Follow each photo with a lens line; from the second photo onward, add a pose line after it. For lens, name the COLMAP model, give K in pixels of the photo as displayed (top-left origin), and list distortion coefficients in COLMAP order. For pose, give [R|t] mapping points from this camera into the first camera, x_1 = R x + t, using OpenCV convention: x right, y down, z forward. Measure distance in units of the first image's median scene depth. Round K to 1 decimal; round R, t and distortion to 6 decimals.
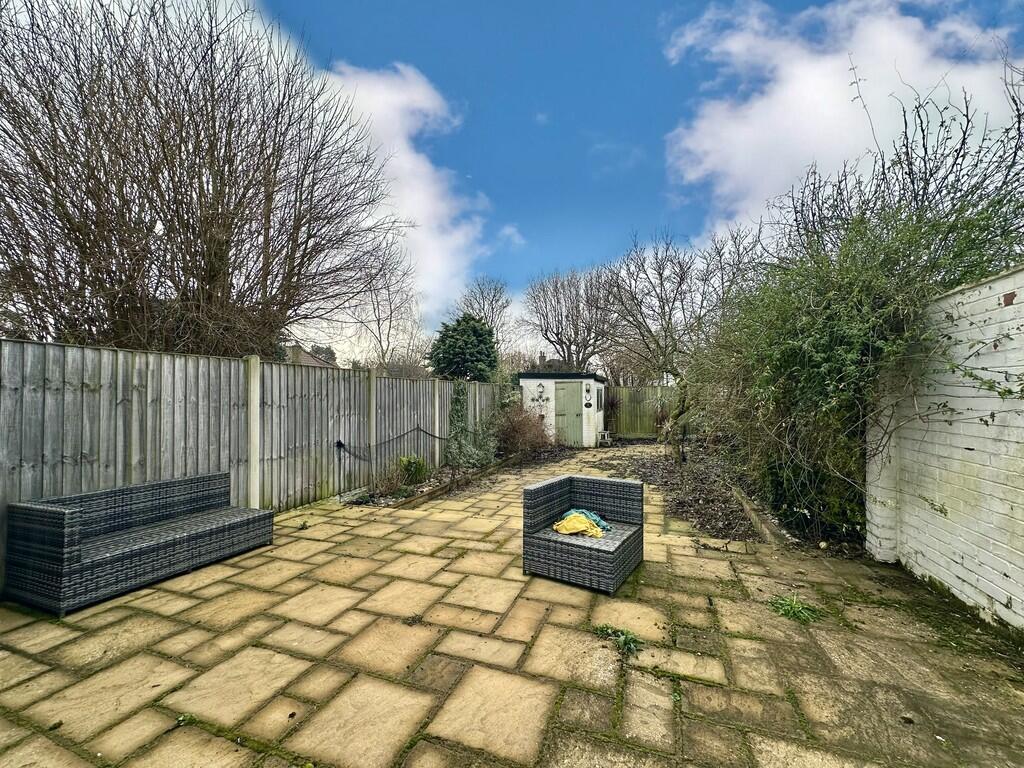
lens RADIAL K [[407.8, 0, 510.4], [0, 407.8, 388.6], [0, 0, 1]] dist [0.000501, -0.000043]
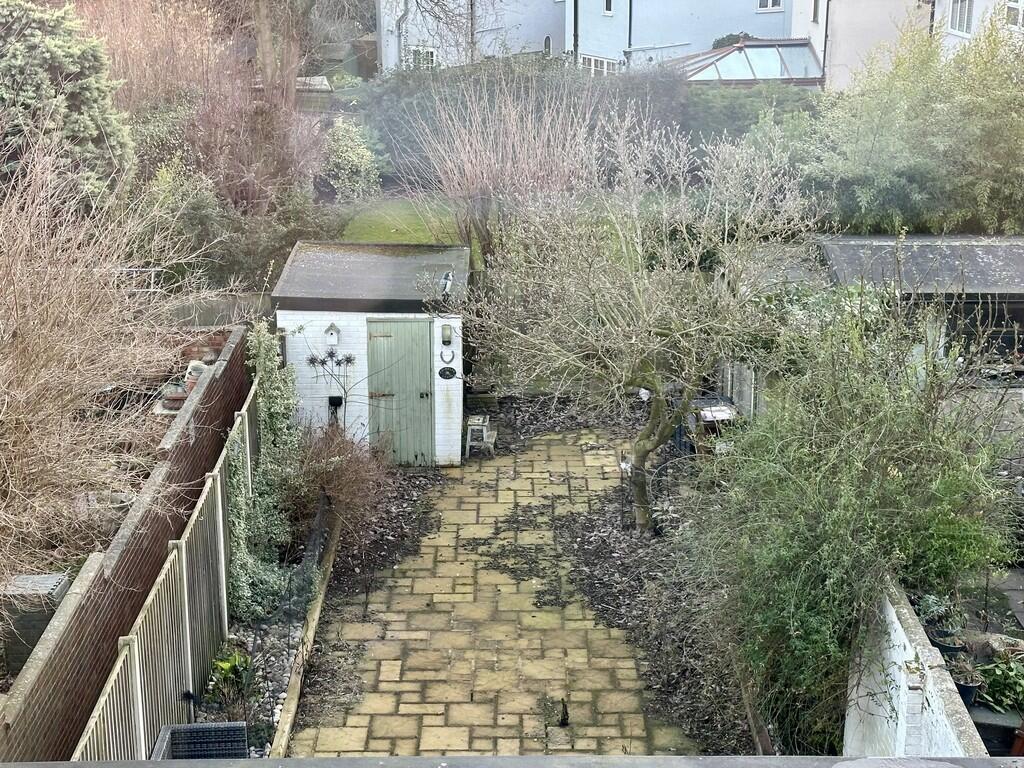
lens RADIAL K [[1716.0, 0, 511.8], [0, 1716.0, 384.1], [0, 0, 1]] dist [-0.000641, 0.000000]
pose [[0.938164, -0.095531, 0.332750, -0.345089], [-0.016799, 0.947478, 0.319380, -0.523229], [-0.345784, -0.305221, 0.887284, -0.624167]]
